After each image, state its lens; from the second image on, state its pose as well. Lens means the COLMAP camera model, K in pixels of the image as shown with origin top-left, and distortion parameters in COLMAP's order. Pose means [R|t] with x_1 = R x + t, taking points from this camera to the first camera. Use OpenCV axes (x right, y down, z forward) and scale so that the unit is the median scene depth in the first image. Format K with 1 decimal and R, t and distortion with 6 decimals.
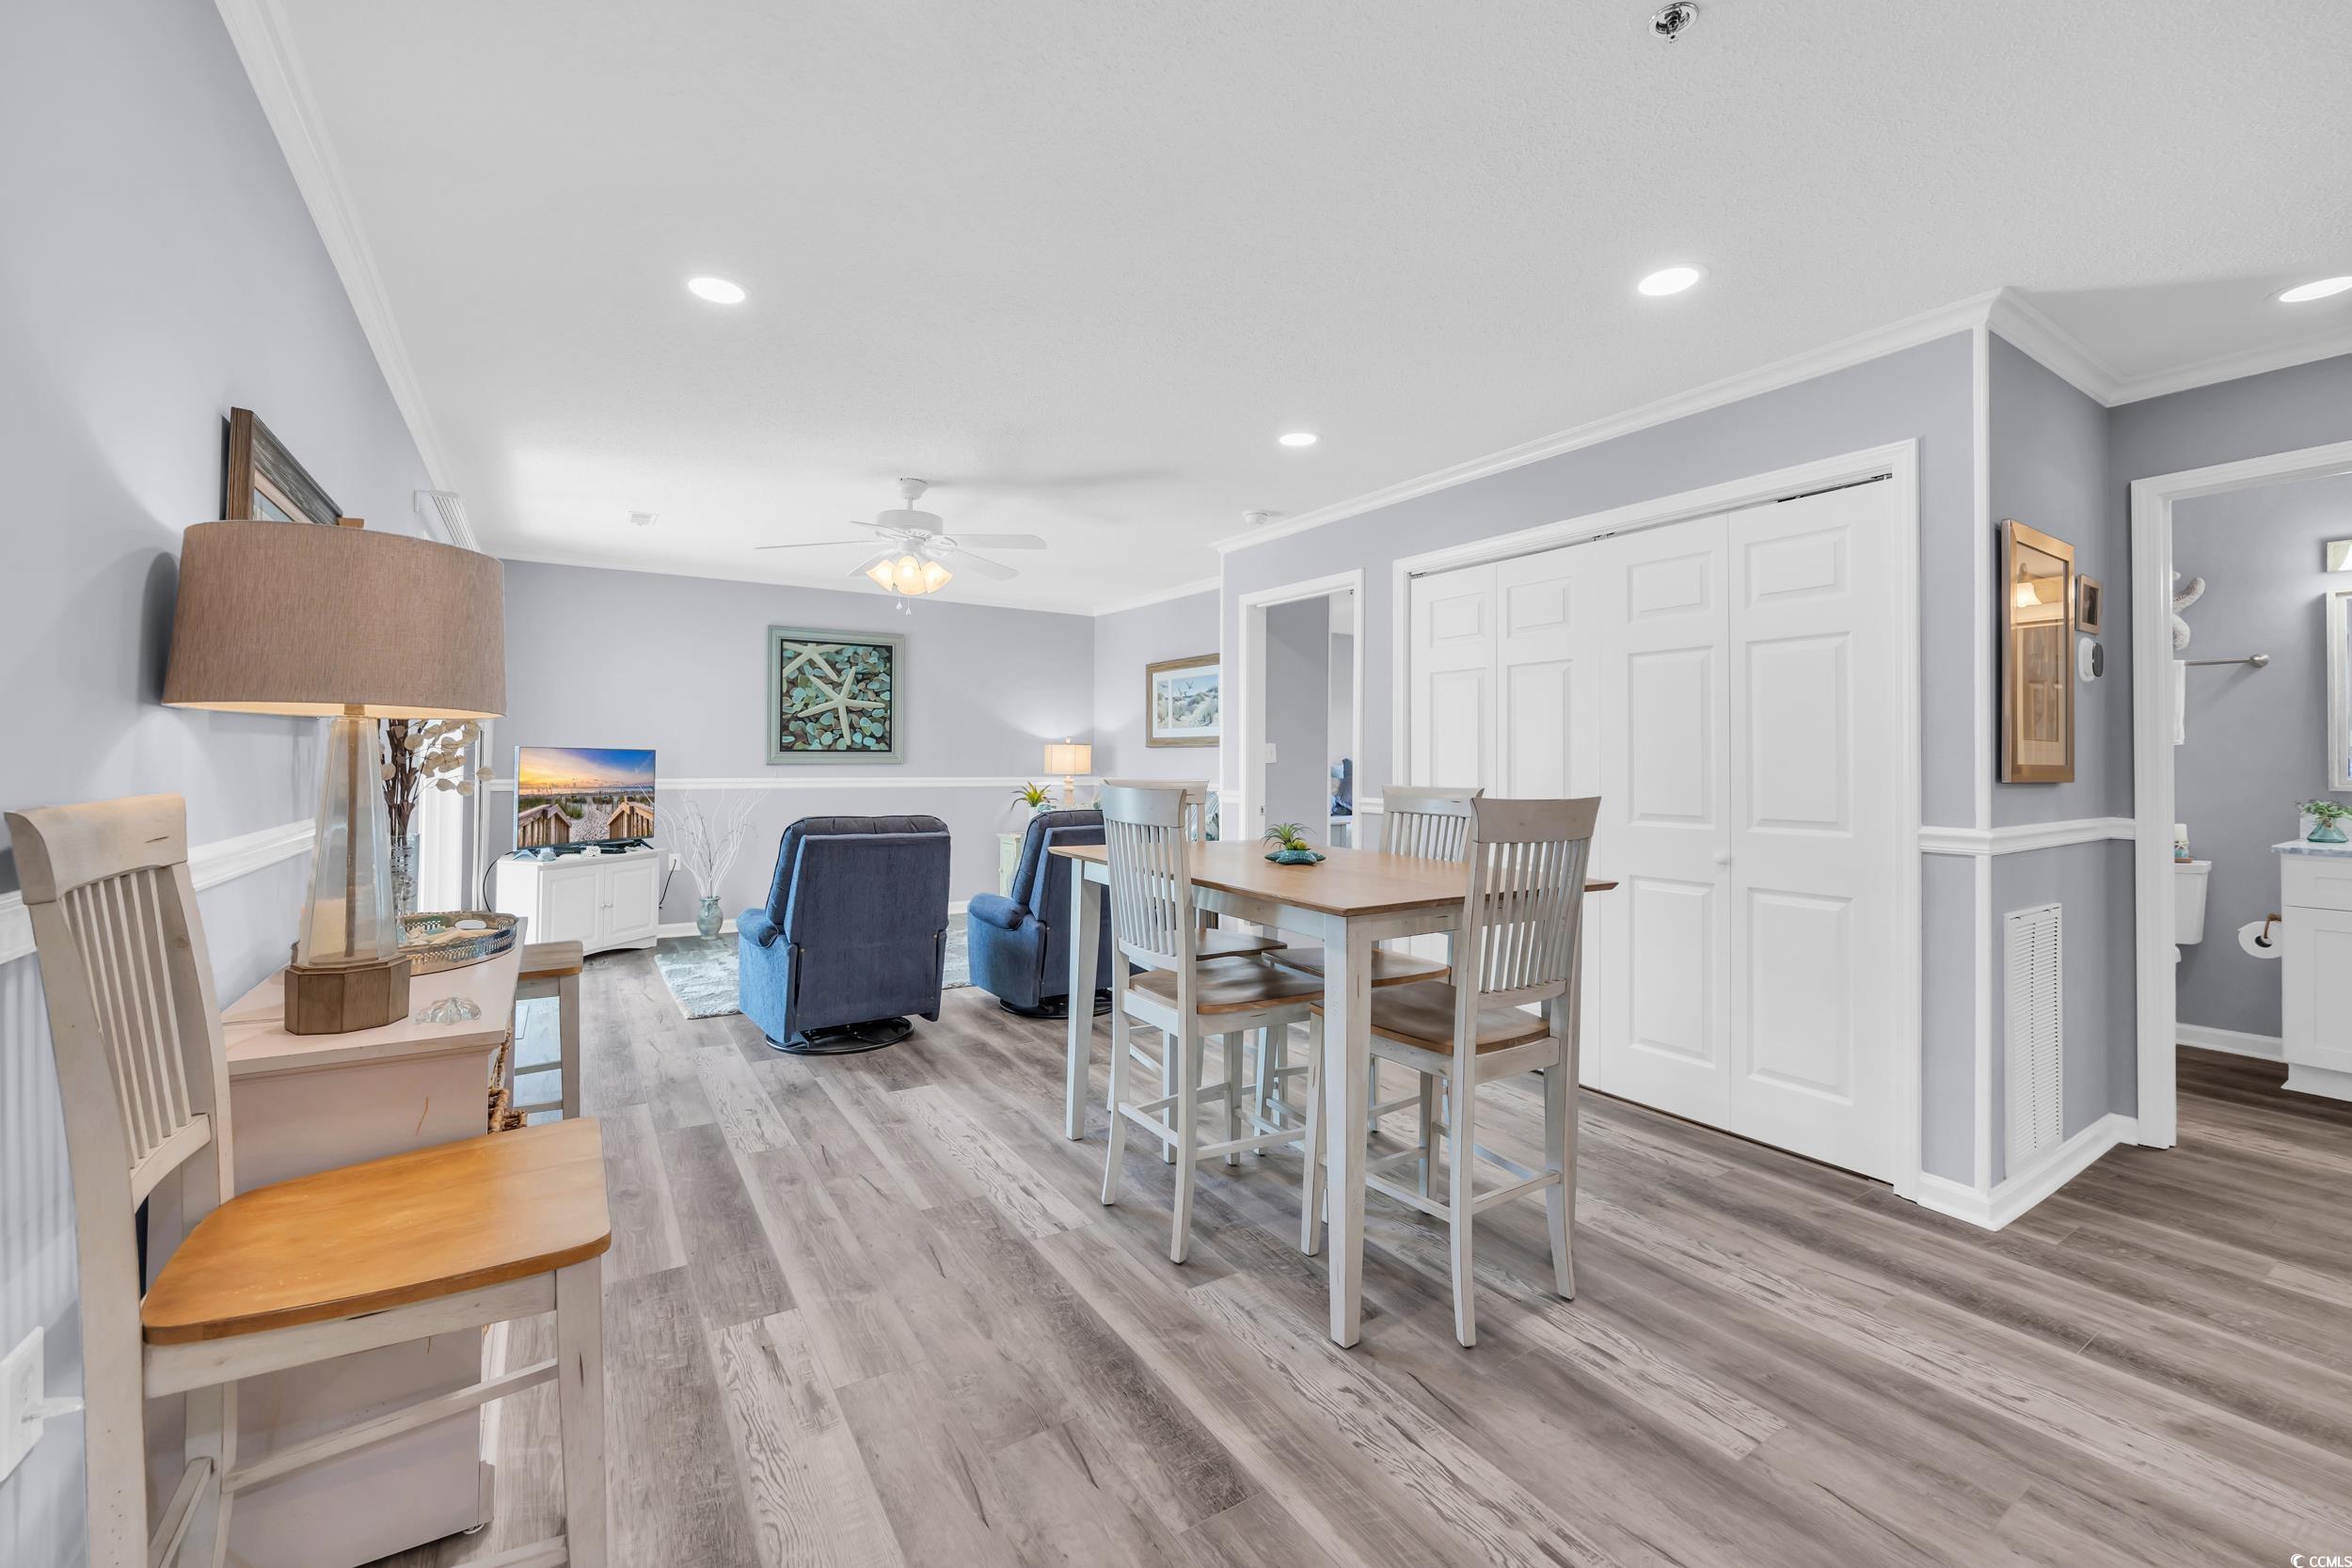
lens RADIAL K [[946.5, 0, 1166.7], [0, 946.5, 740.0], [0, 0, 1]] dist [-0.009219, 0.000119]
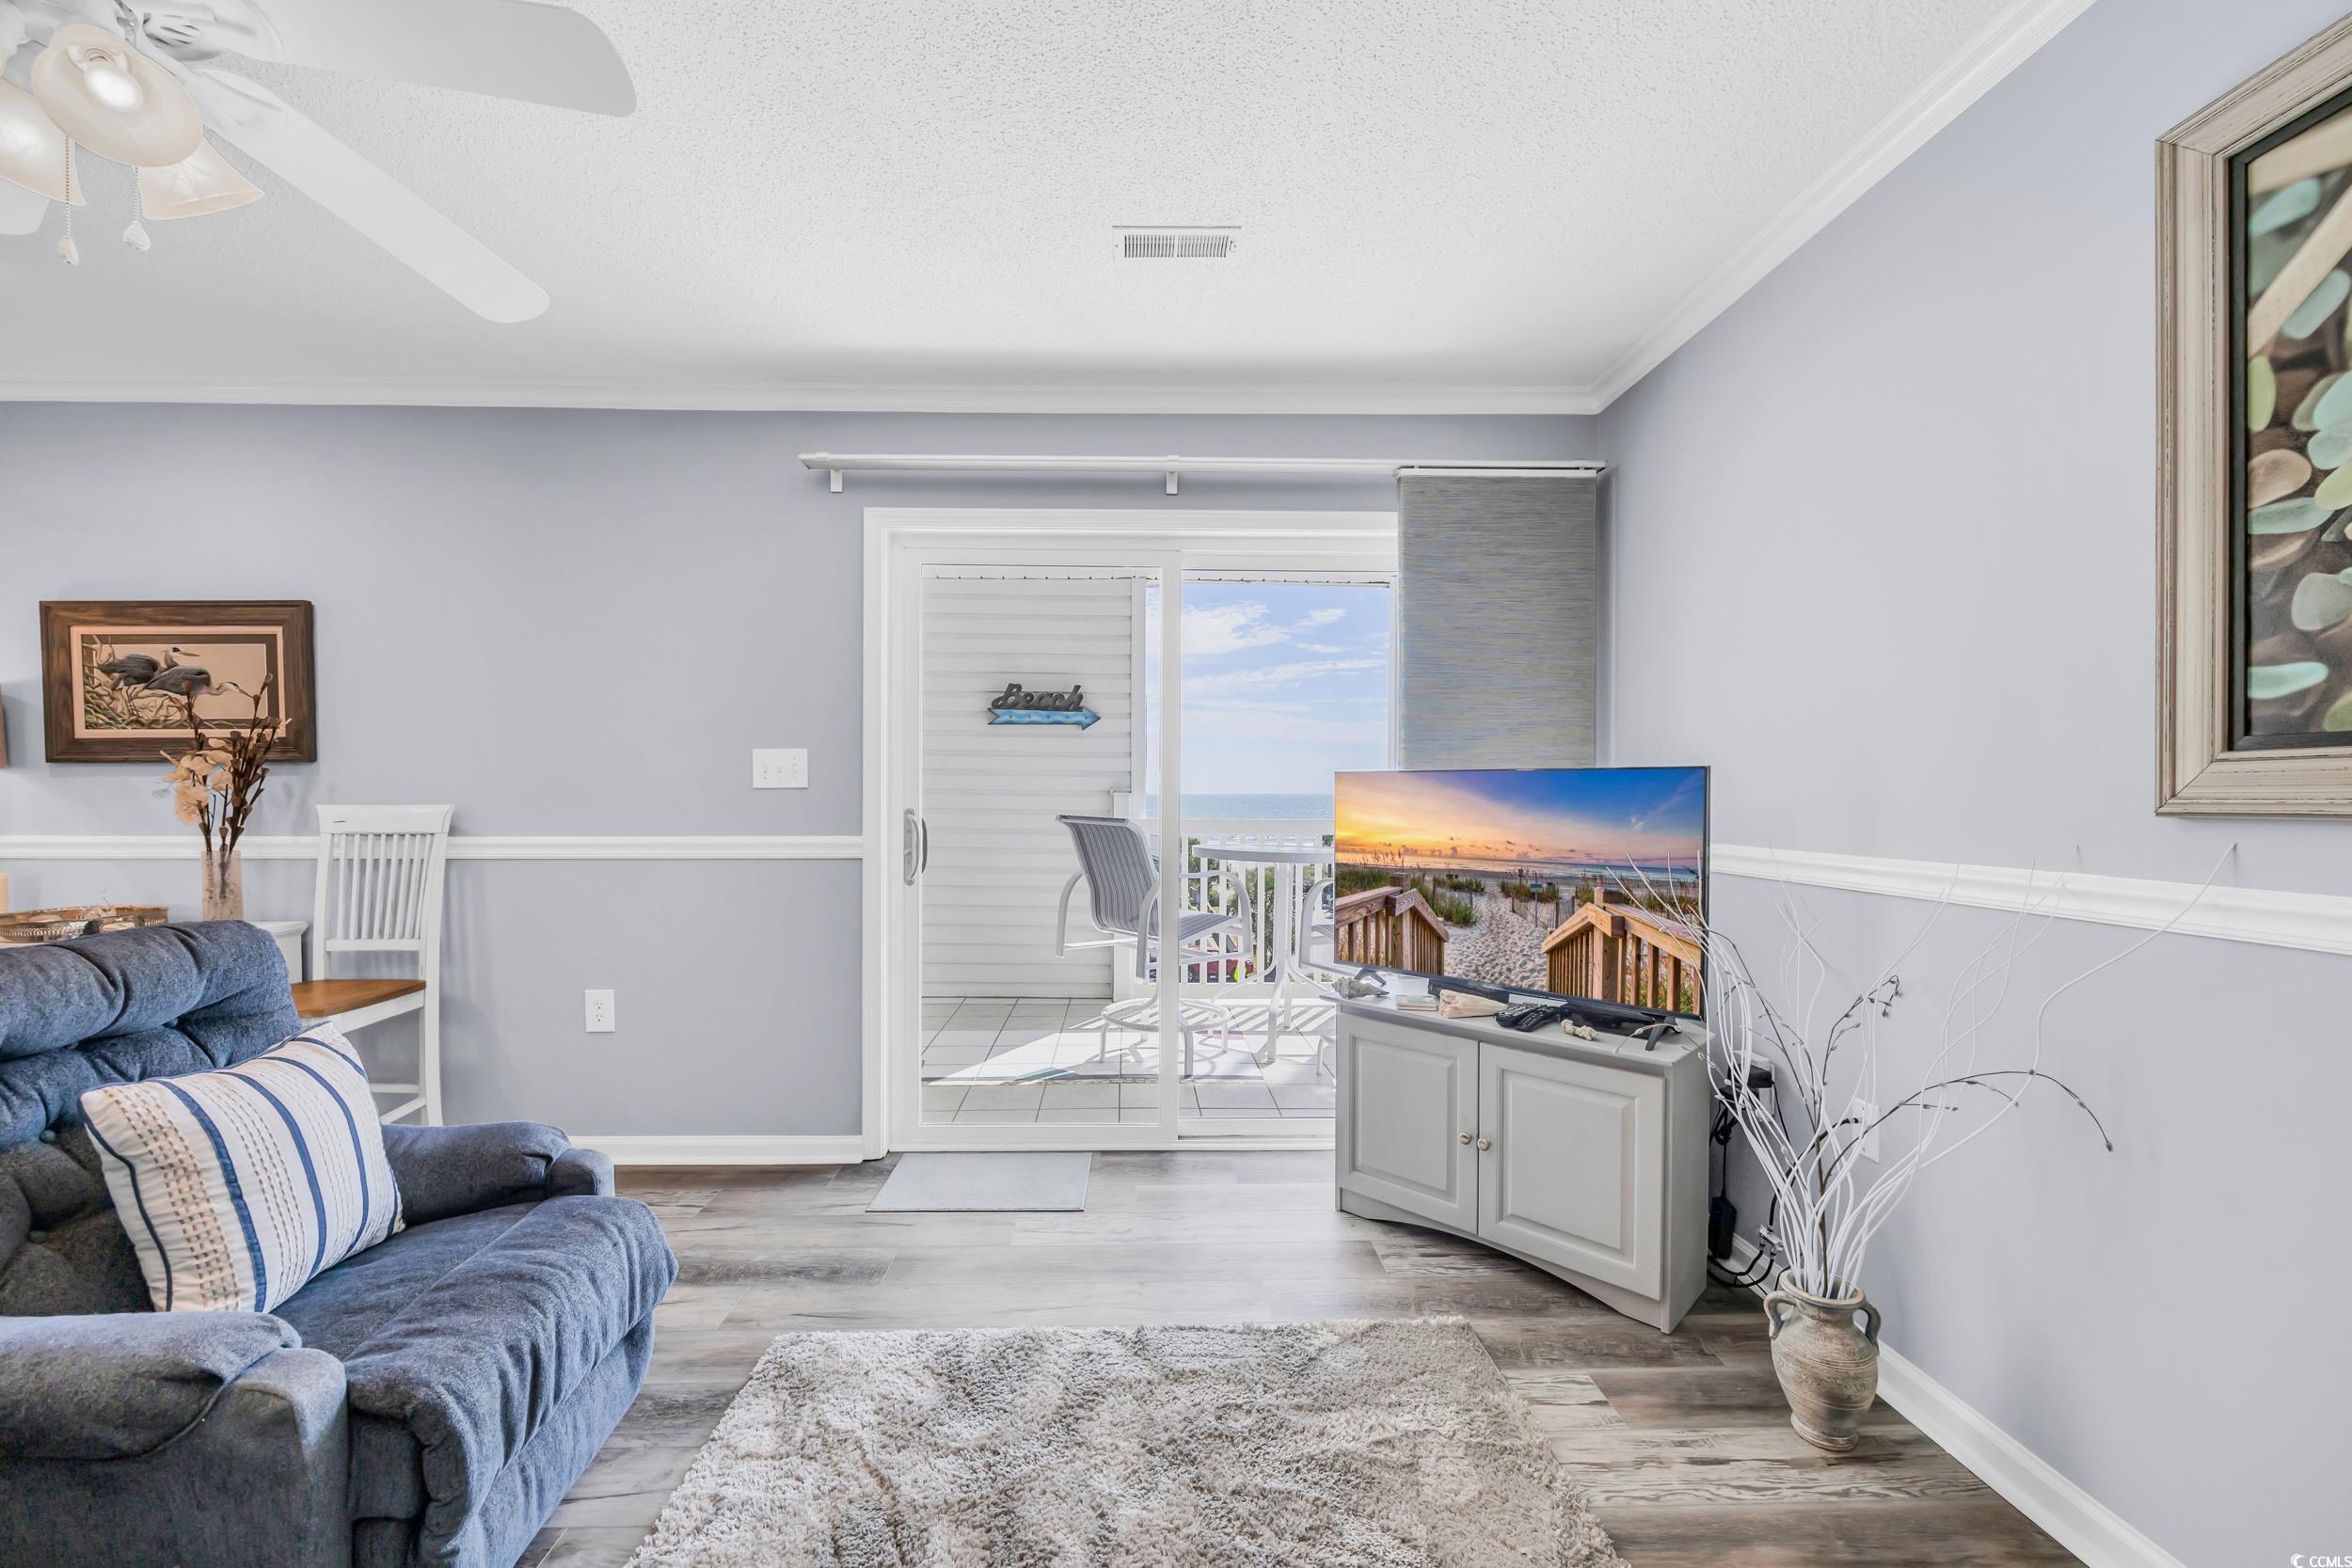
lens RADIAL K [[952.9, 0, 1150.5], [0, 952.9, 799.6], [0, 0, 1]] dist [-0.001830, 0.000137]
pose [[-0.525819, -0.000213, -0.850596, -0.129108], [0.016168, 0.999817, -0.010245, 0.020716], [0.850443, -0.019139, -0.525720, 0.903454]]
